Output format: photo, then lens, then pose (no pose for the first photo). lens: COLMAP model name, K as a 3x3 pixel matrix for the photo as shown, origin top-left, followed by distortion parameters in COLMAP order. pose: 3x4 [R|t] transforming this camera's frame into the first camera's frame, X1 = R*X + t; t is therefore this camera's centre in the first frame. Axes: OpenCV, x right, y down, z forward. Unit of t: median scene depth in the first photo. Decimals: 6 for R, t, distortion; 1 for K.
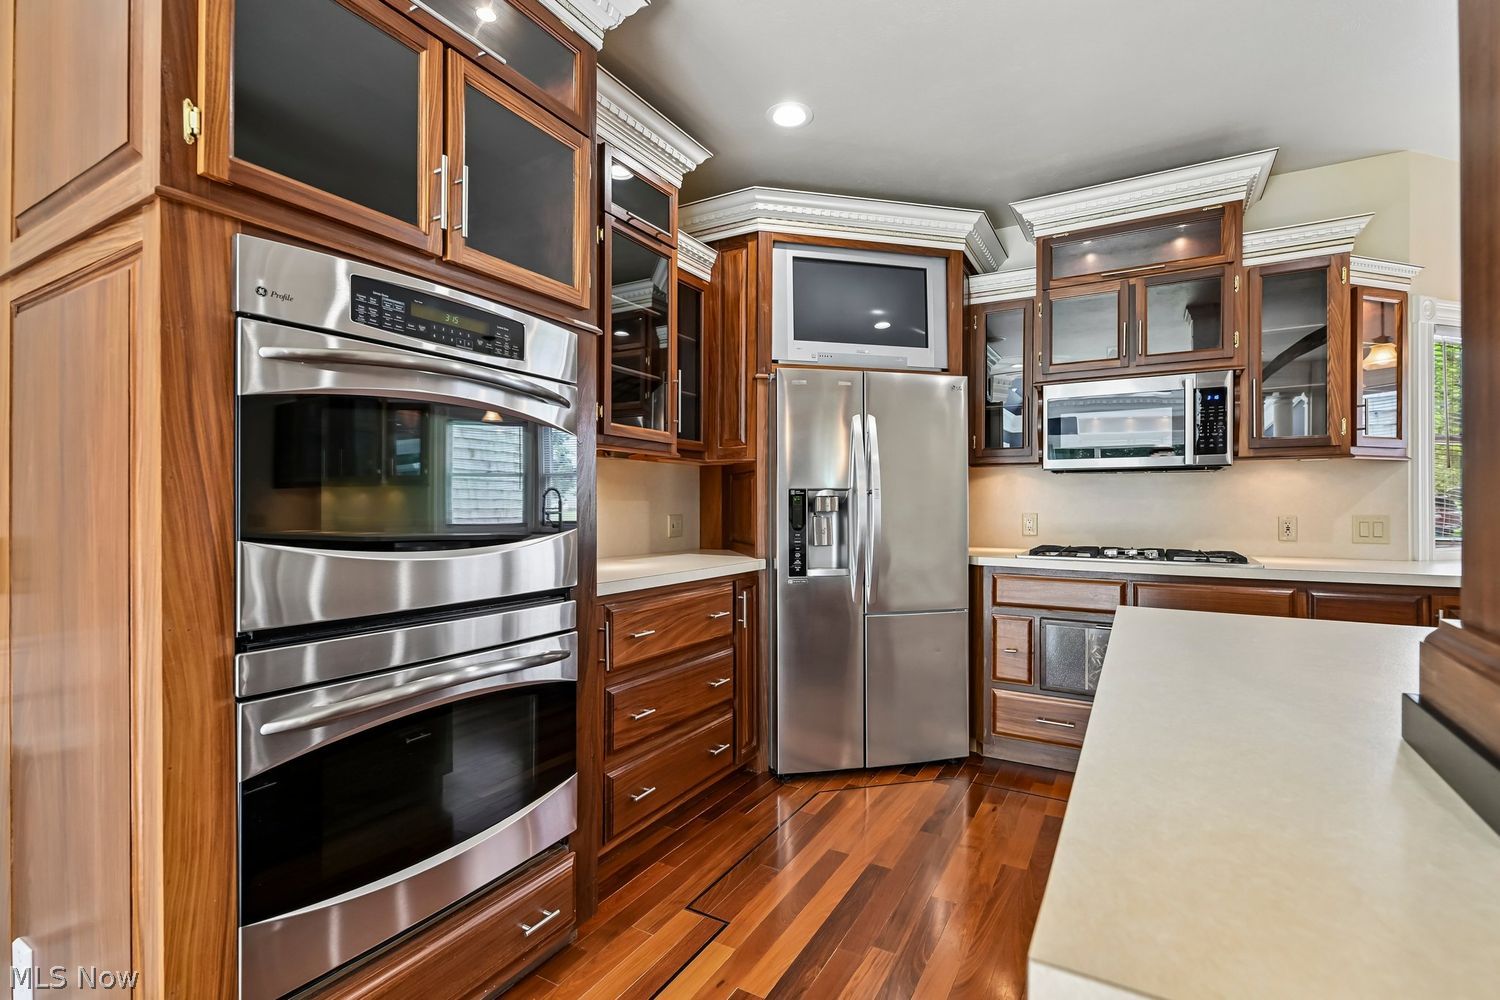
lens RADIAL K [[688.9, 0, 754.2], [0, 688.9, 502.9], [0, 0, 1]] dist [0.001149, -0.002543]
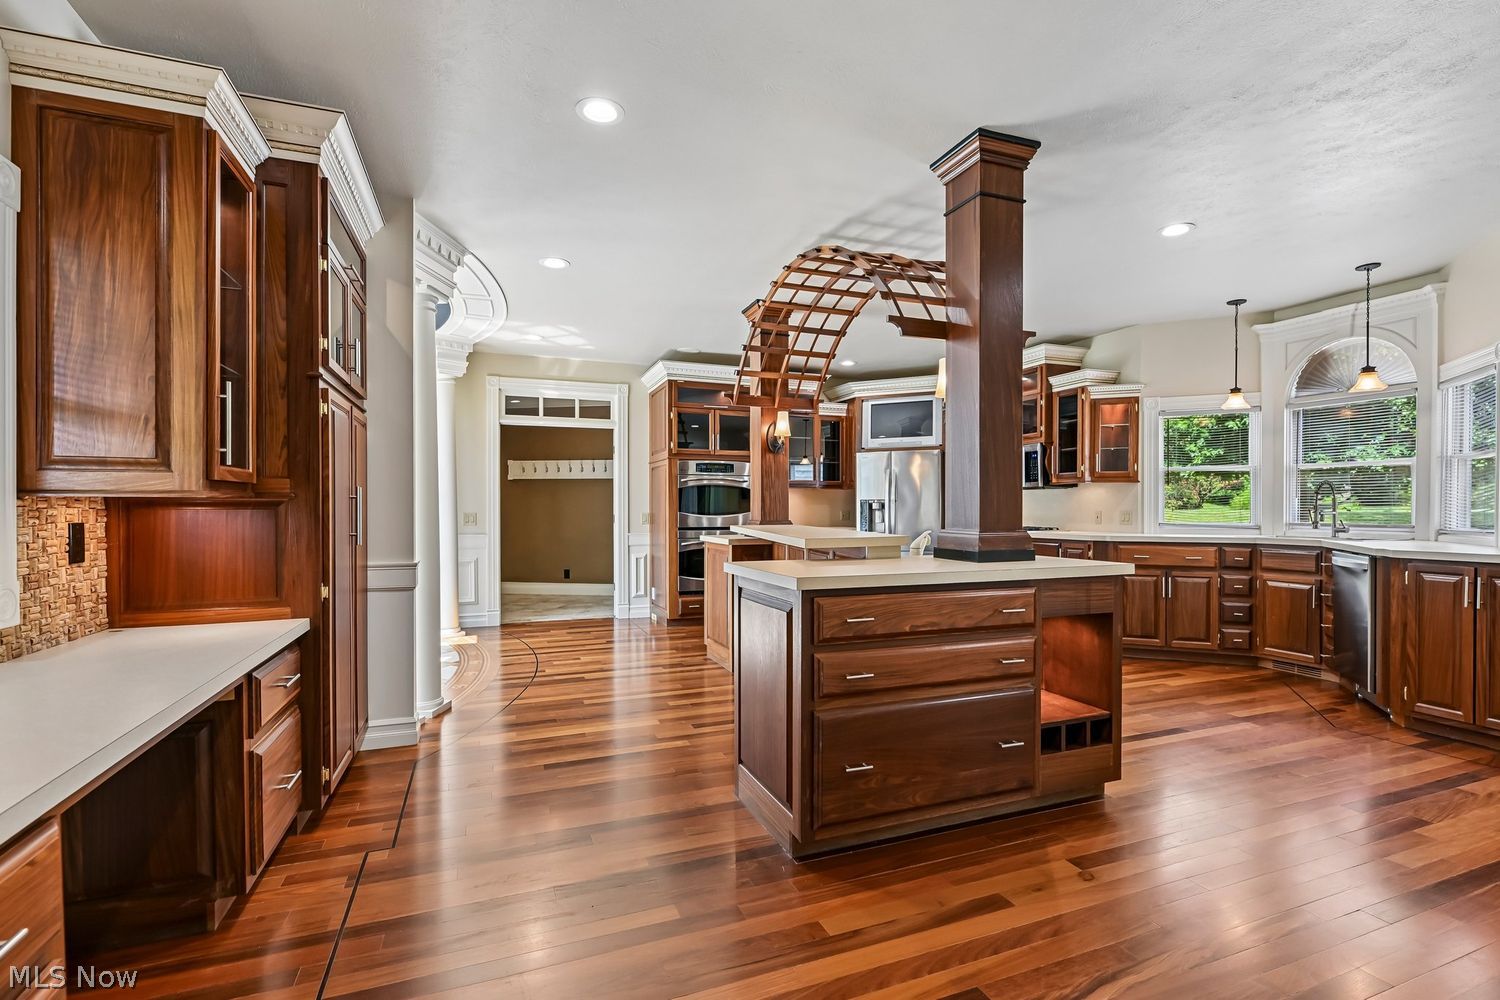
lens RADIAL K [[688.9, 0, 754.7], [0, 688.9, 515.4], [0, 0, 1]] dist [0.001149, -0.002543]
pose [[0.782004, 0.002183, -0.623270, 1.333214], [0.006521, 0.999910, 0.011684, 0.004988], [0.623240, -0.013202, 0.781920, -1.245799]]
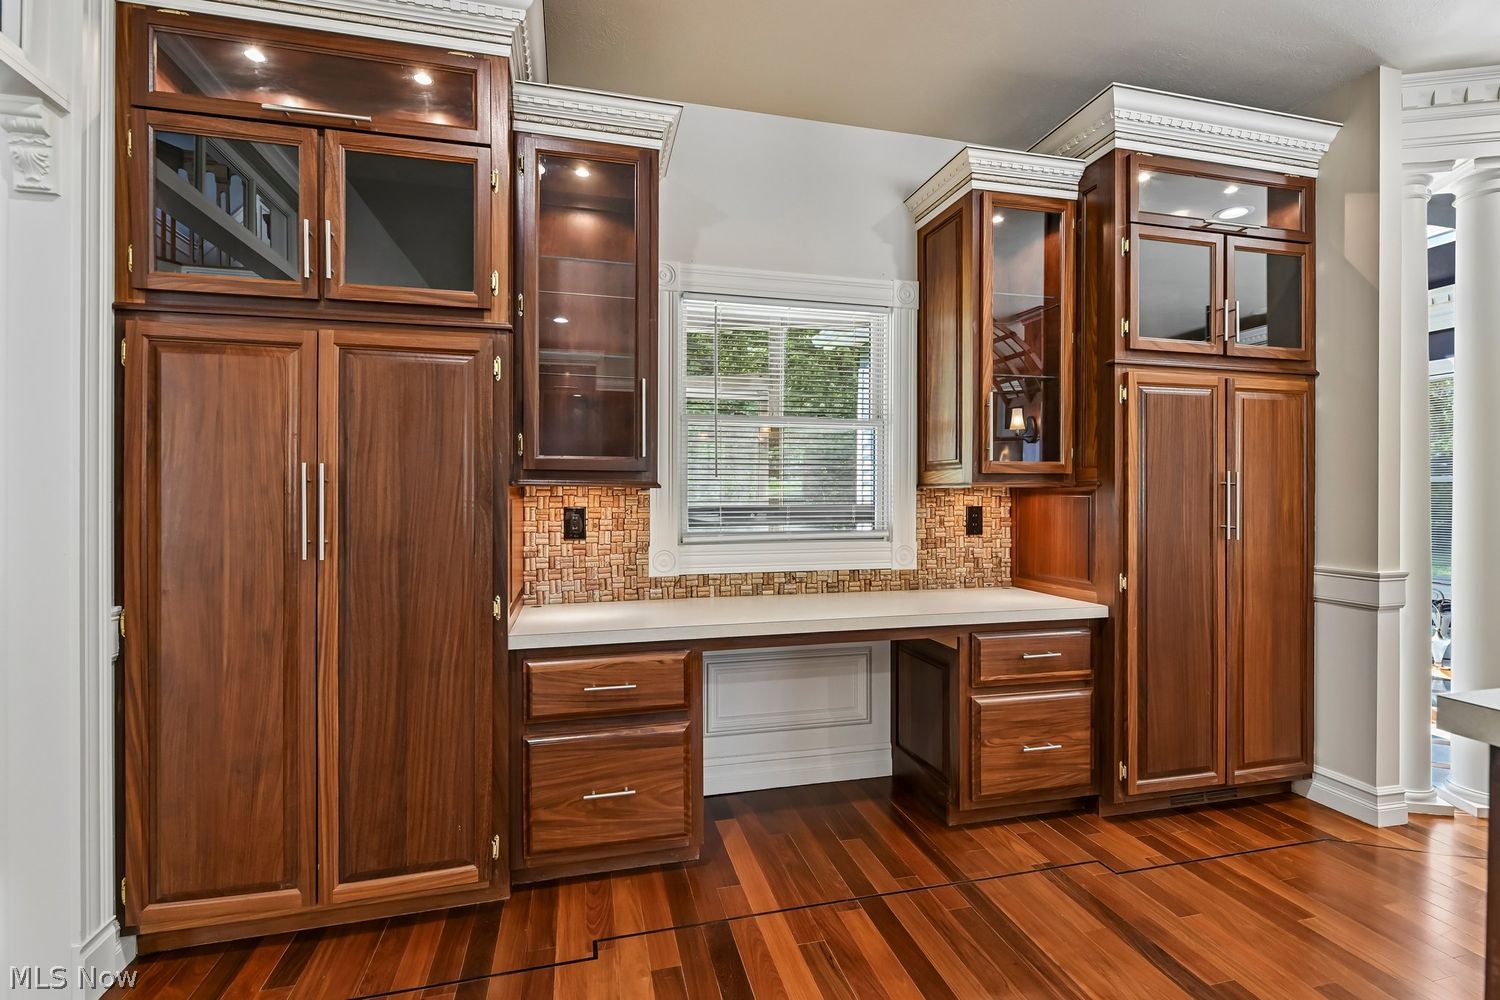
lens RADIAL K [[688.9, 0, 751.4], [0, 688.9, 495.2], [0, 0, 1]] dist [0.001149, -0.002543]
pose [[-0.718153, -0.004263, -0.695872, 1.283275], [-0.000487, 0.999984, -0.005623, 0.005911], [0.695885, -0.003700, -0.718144, -0.617589]]
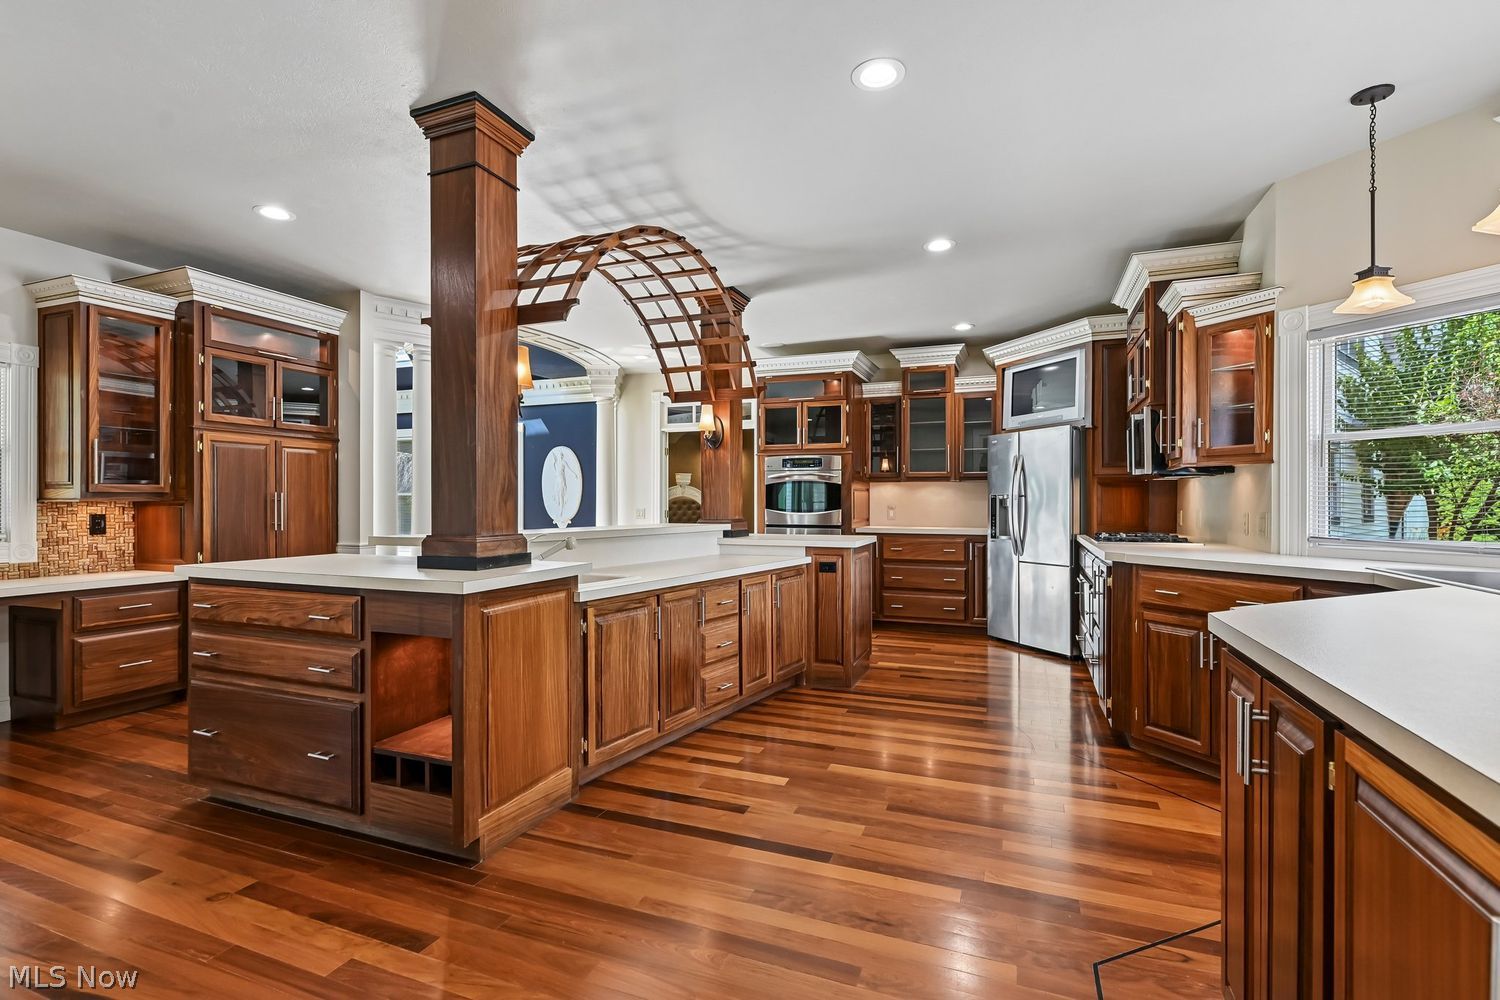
lens RADIAL K [[688.9, 0, 763.2], [0, 688.9, 502.4], [0, 0, 1]] dist [0.001149, -0.002543]
pose [[0.149626, -0.002763, -0.988739, 1.950034], [0.005206, 0.999984, -0.002006, 0.002038], [0.988729, -0.004847, 0.149638, 0.029212]]
